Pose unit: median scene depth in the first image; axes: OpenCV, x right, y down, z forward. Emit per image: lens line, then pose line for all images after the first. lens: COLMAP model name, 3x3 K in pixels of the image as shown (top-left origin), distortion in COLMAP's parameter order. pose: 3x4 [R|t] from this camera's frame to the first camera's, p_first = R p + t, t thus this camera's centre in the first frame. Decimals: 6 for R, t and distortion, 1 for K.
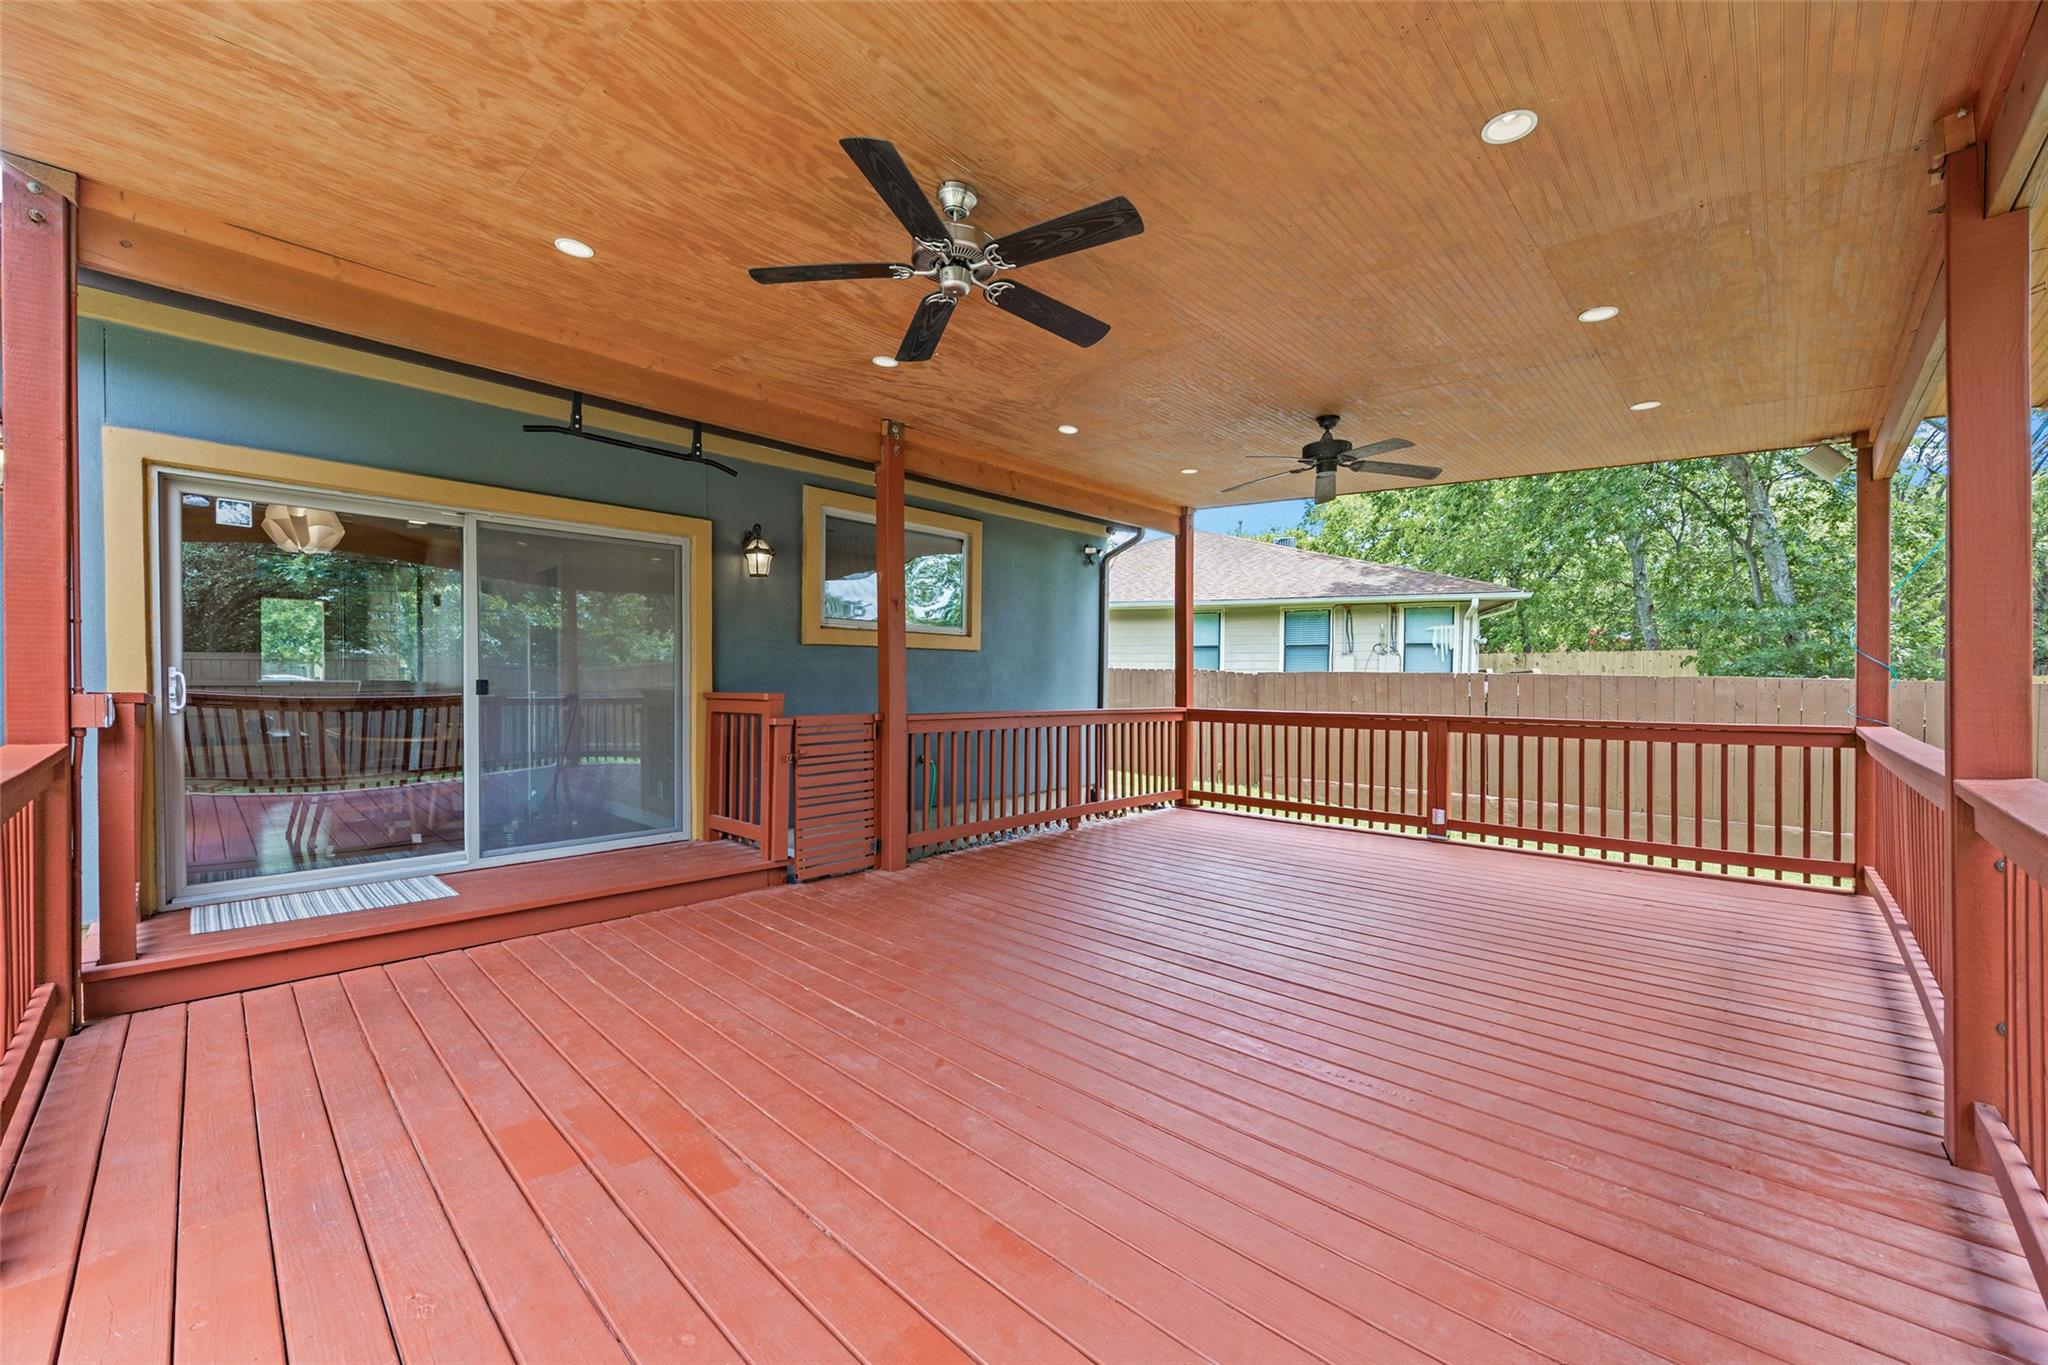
lens RADIAL K [[785.7, 0, 1024.0], [0, 785.7, 682.5], [0, 0, 1]] dist [-0.001745, -0.000104]
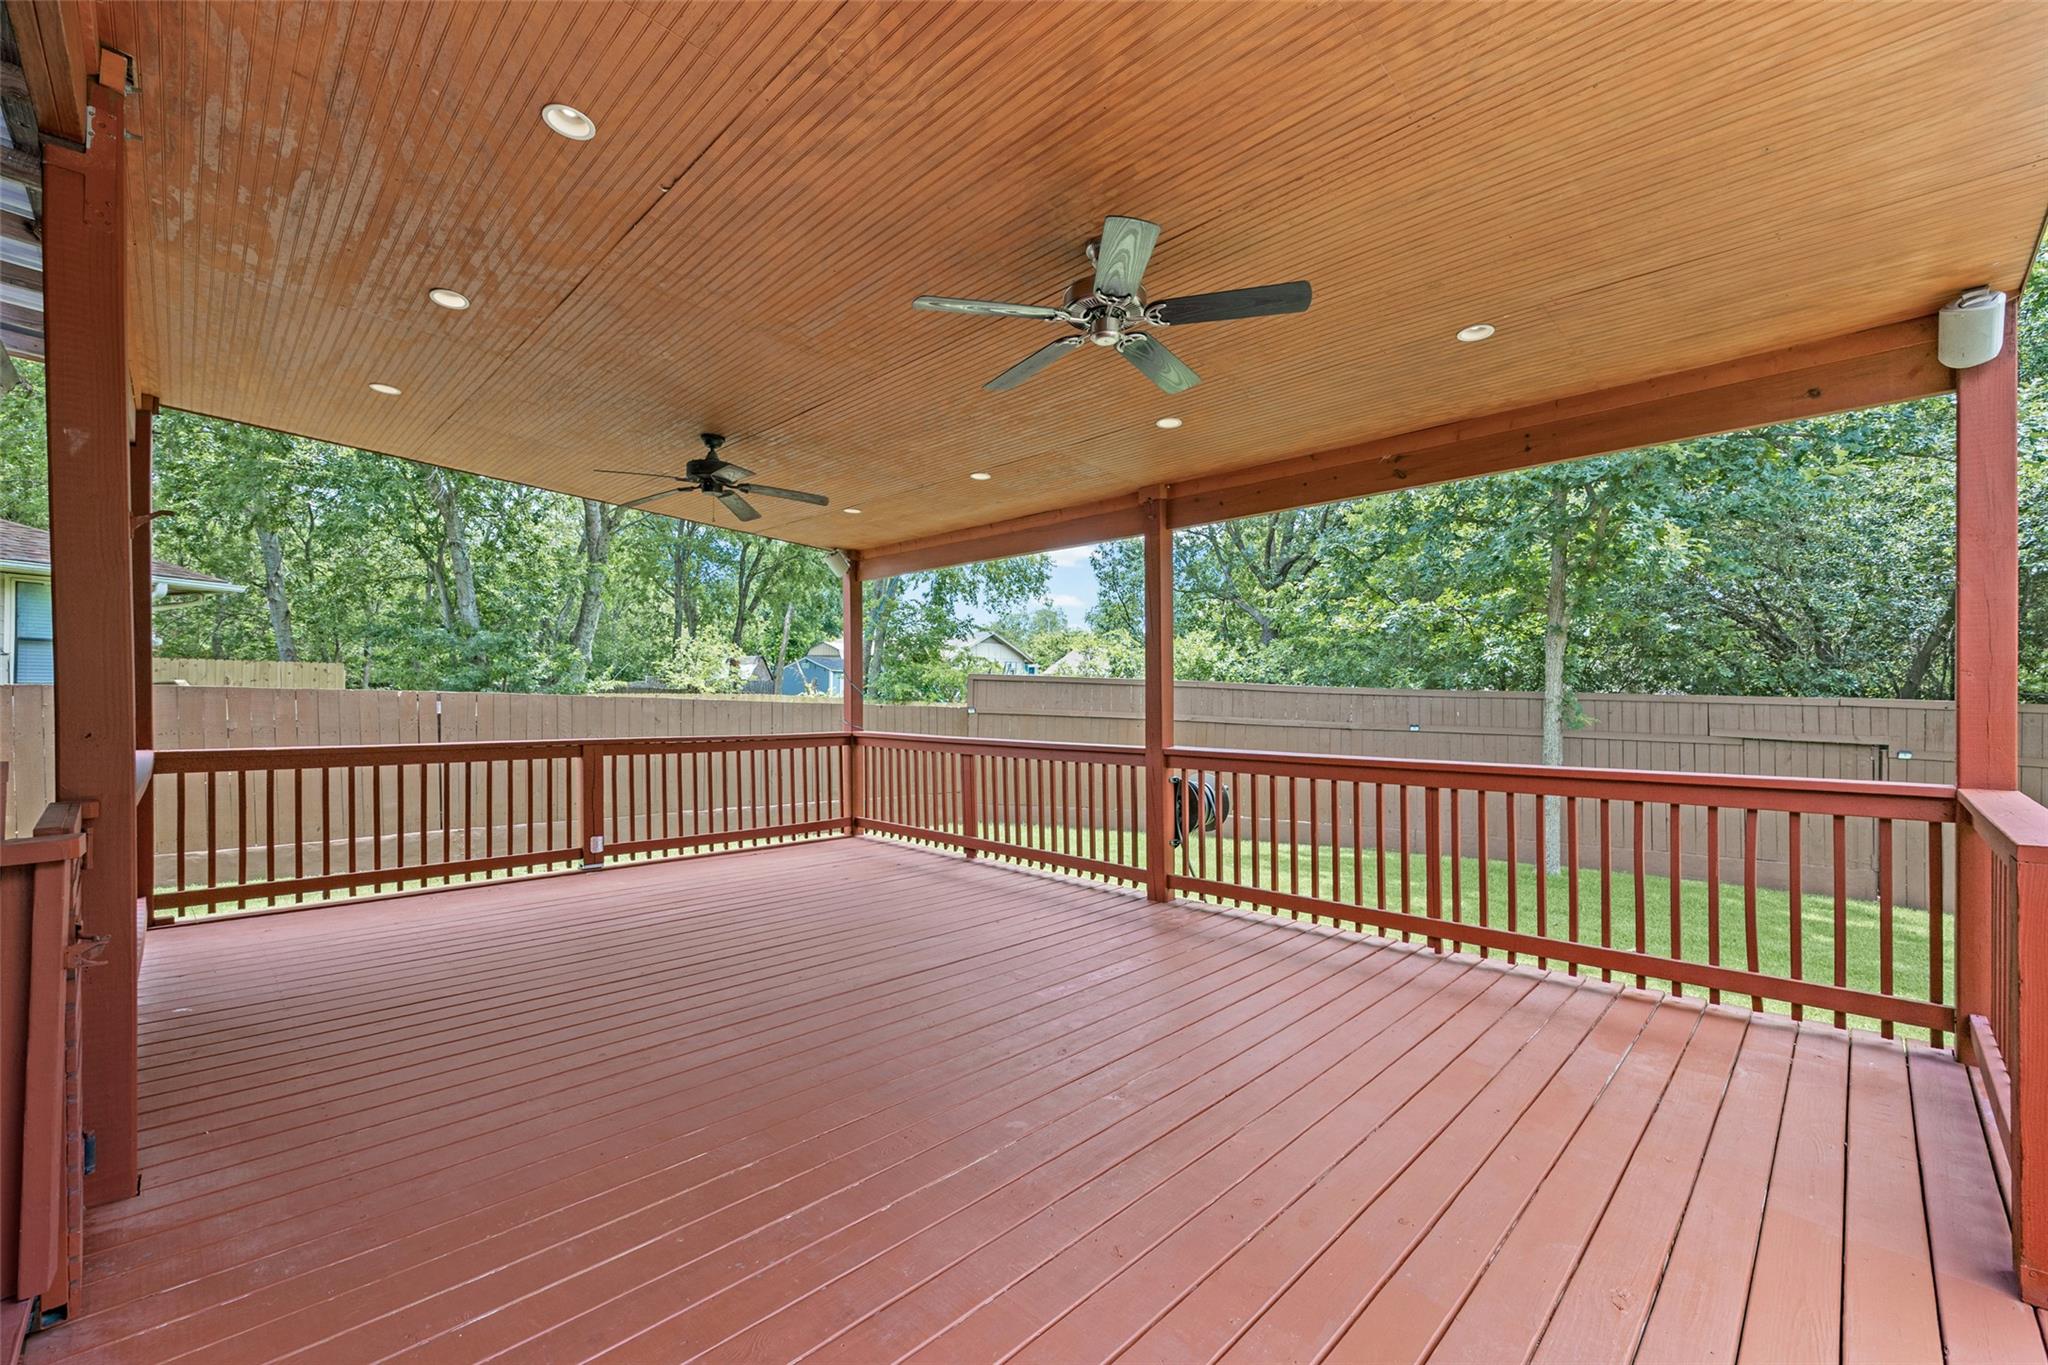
lens RADIAL K [[843.4, 0, 1024.0], [0, 843.4, 682.5], [0, 0, 1]] dist [0.002080, 0.000172]
pose [[0.021459, 0.018653, 0.999596, -0.501092], [-0.005198, 0.999814, -0.018546, -0.011203], [-0.999756, -0.004798, 0.021552, 0.457131]]
